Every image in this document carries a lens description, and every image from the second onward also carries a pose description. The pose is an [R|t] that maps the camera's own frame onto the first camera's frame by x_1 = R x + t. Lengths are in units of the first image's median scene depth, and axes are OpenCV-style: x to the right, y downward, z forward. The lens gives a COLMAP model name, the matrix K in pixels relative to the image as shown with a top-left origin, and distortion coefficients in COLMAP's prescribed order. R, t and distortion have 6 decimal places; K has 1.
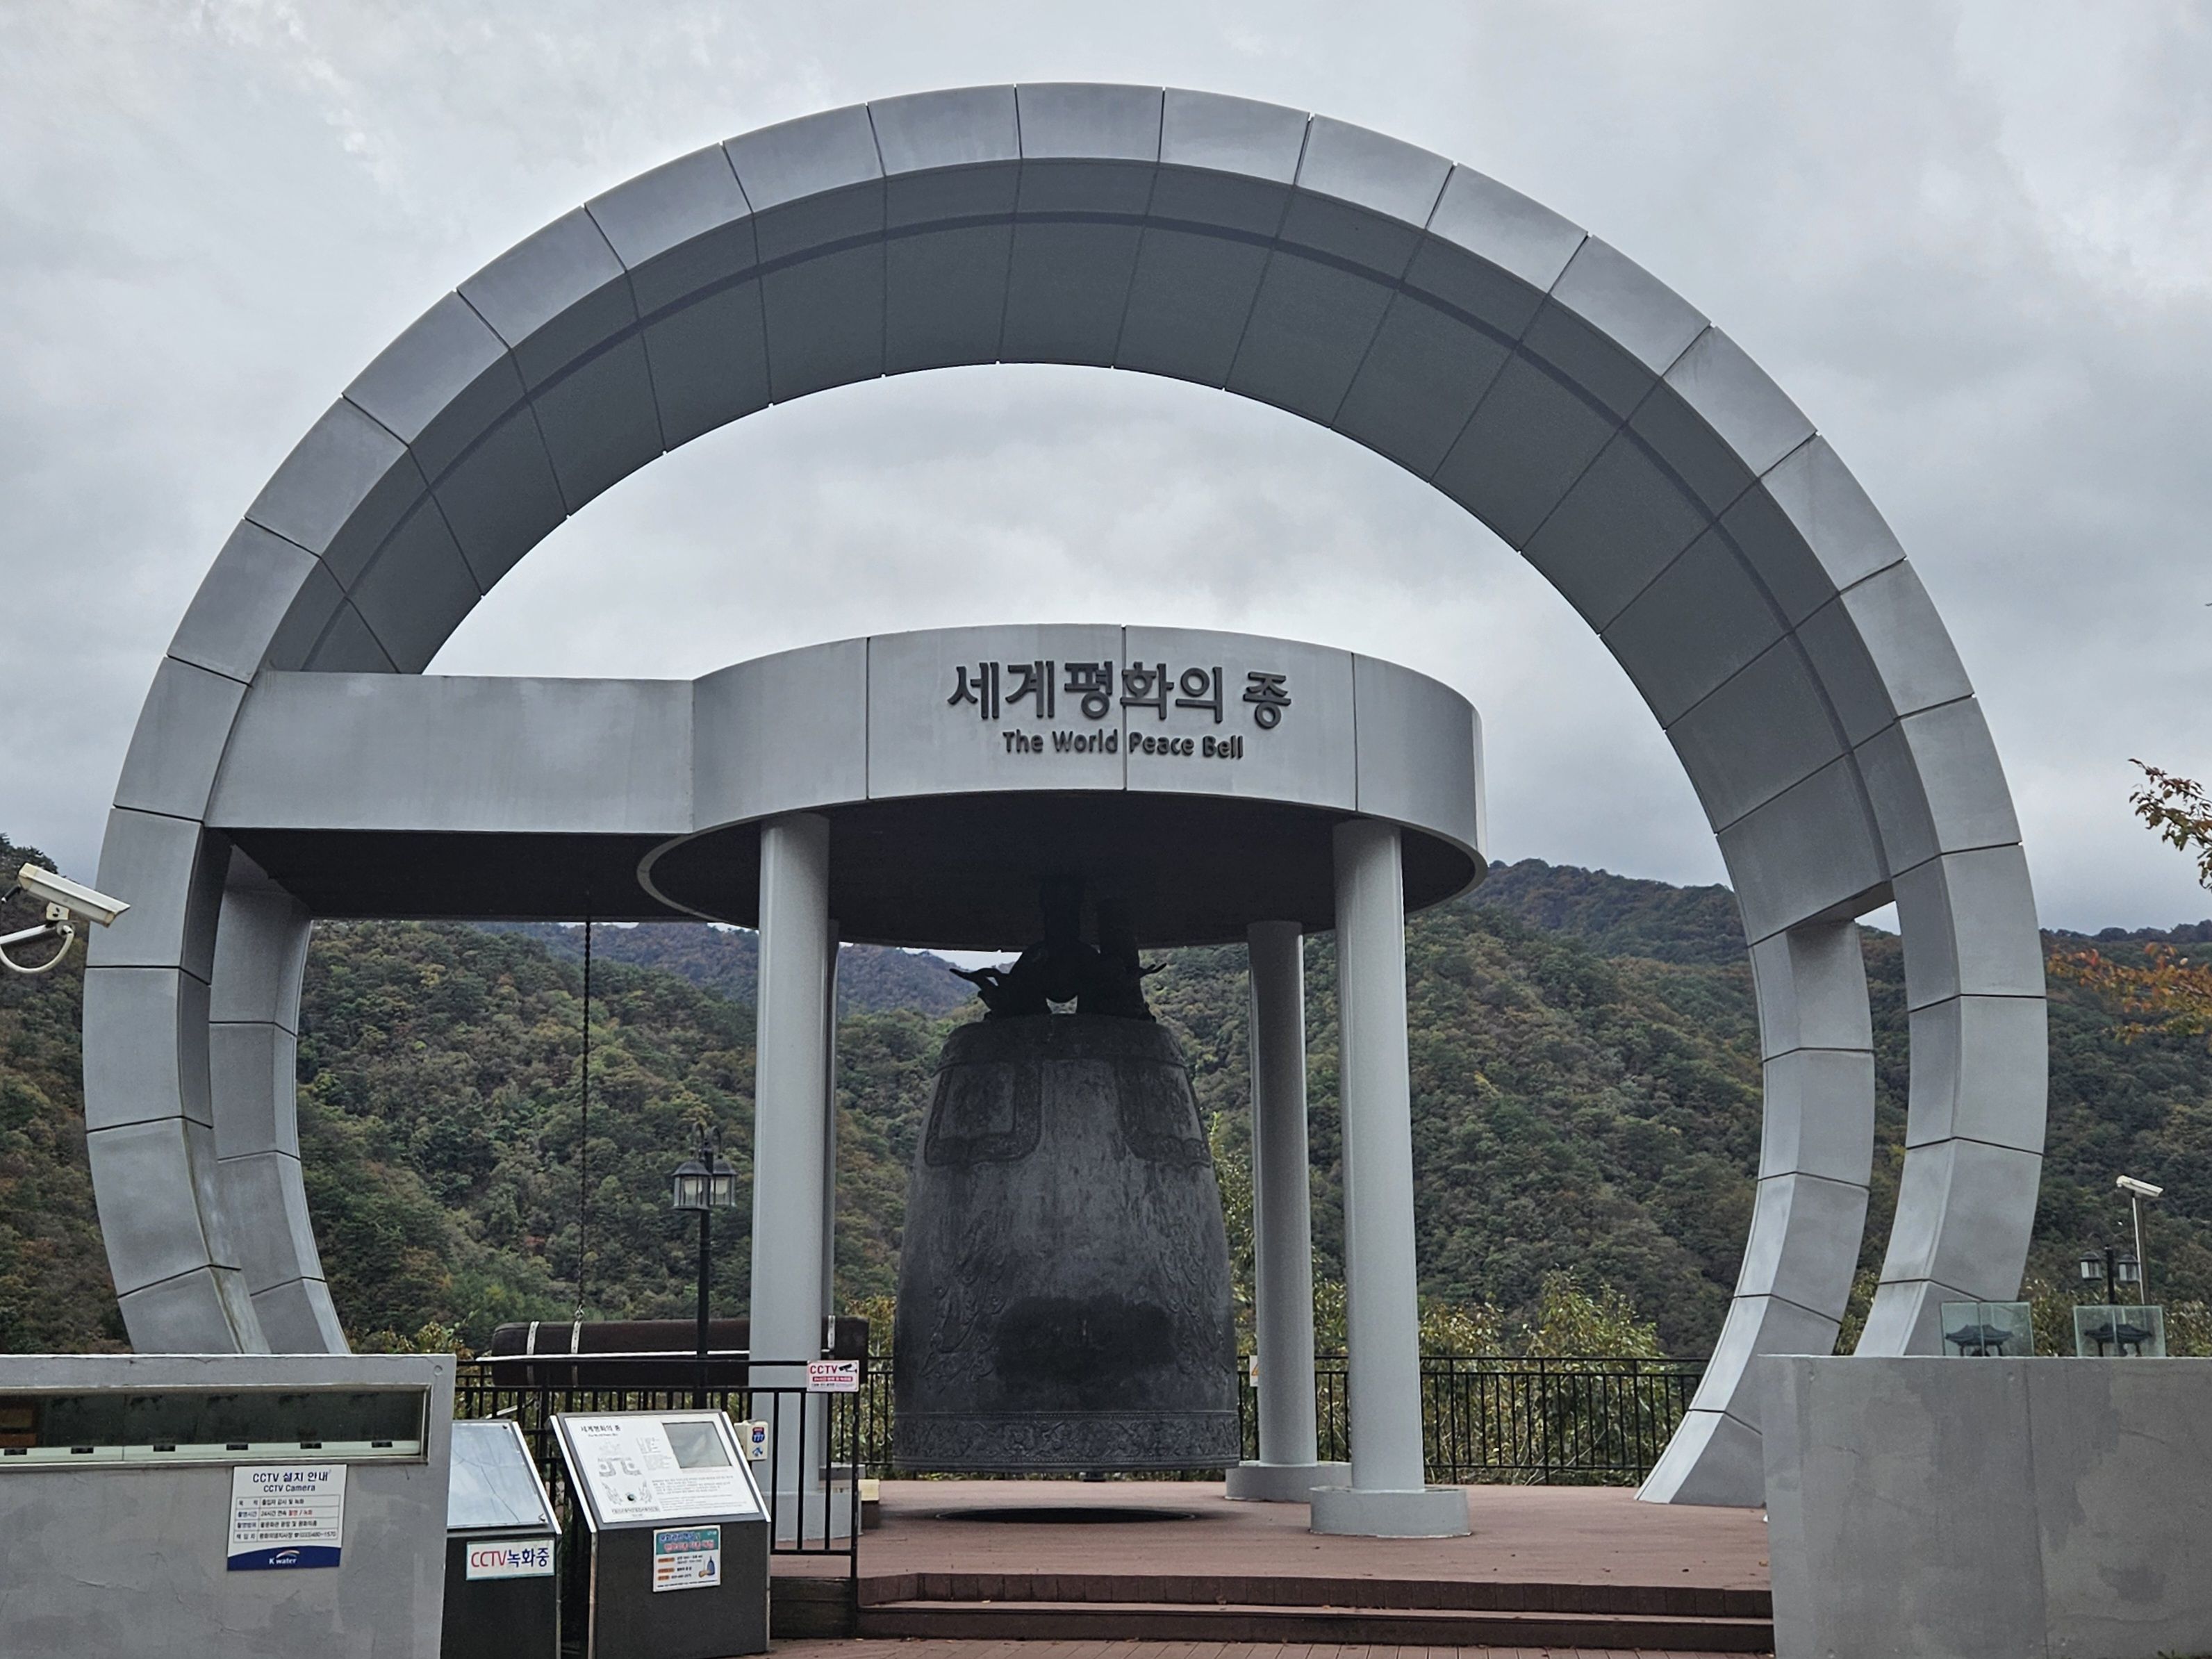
lens RADIAL K [[2479.1, 0, 1033.5], [0, 2479.1, 909.7], [0, 0, 1]] dist [0.086536, -0.038551]
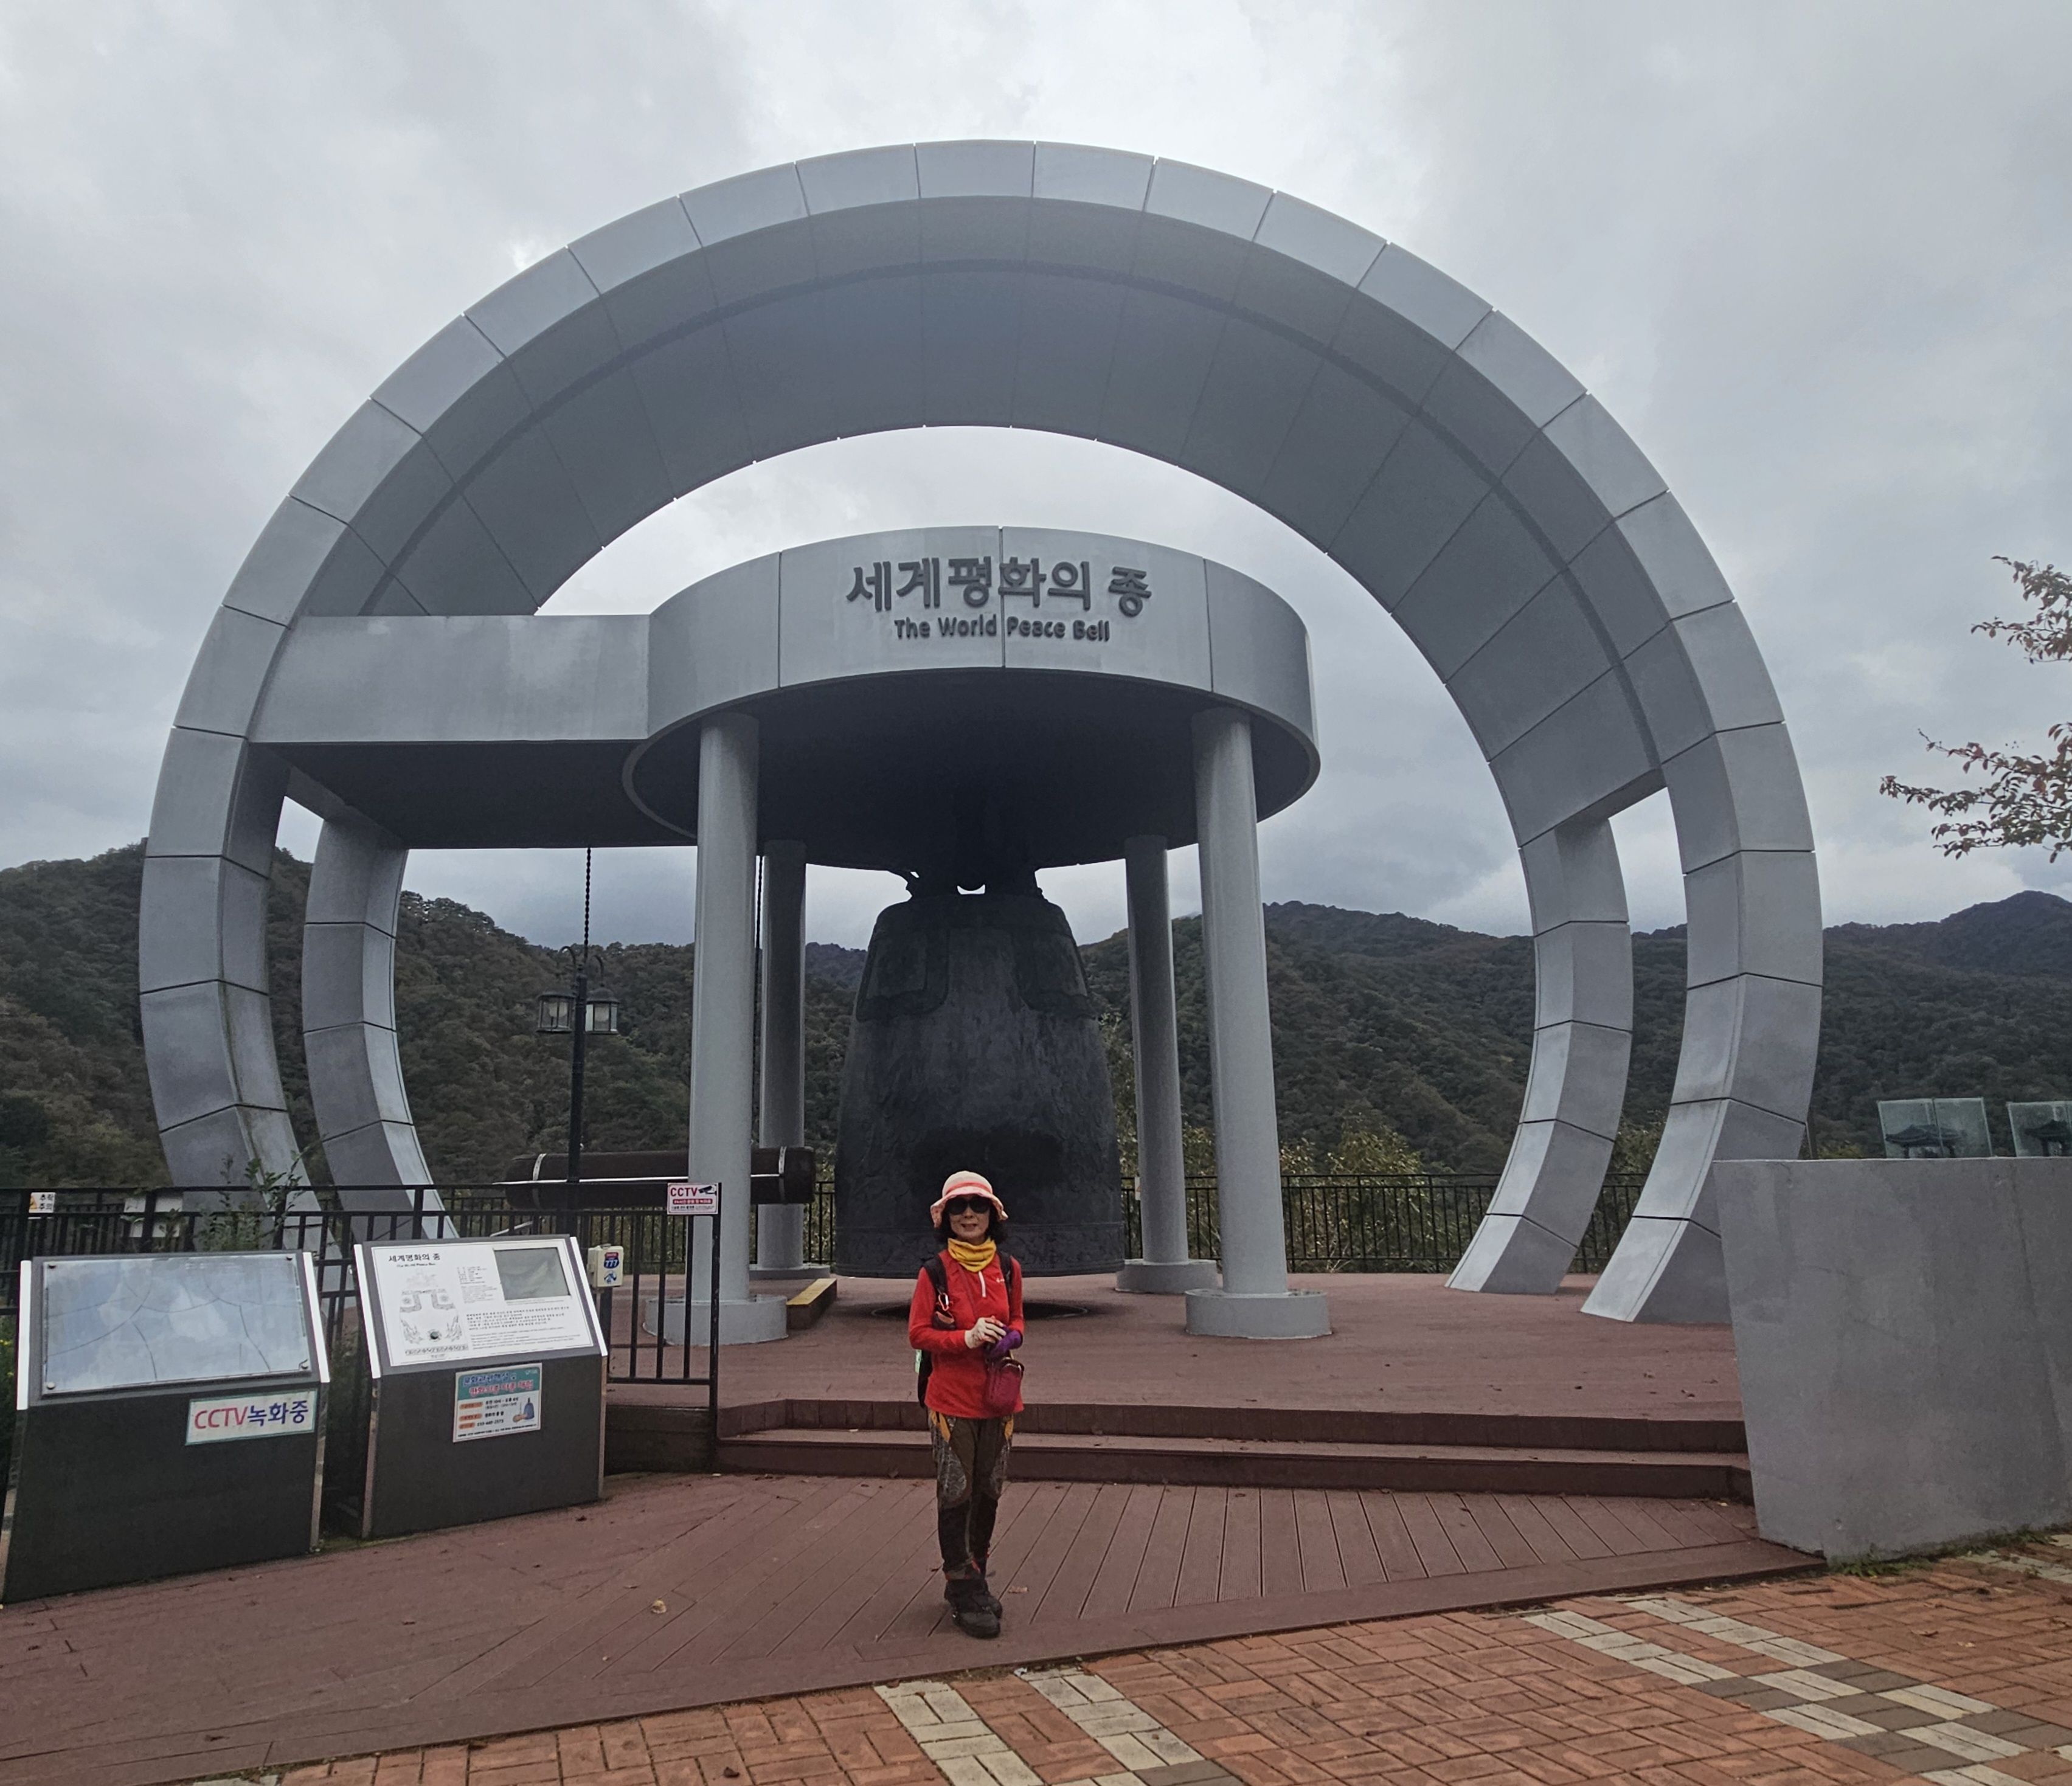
lens RADIAL K [[1384.1, 0, 947.2], [0, 1384.1, 889.2], [0, 0, 1]] dist [-0.004894, 0.005900]
pose [[0.998580, -0.021441, -0.048763, 0.038925], [0.019923, 0.999309, -0.031391, 0.069125], [0.049402, 0.030375, 0.998317, 0.373622]]
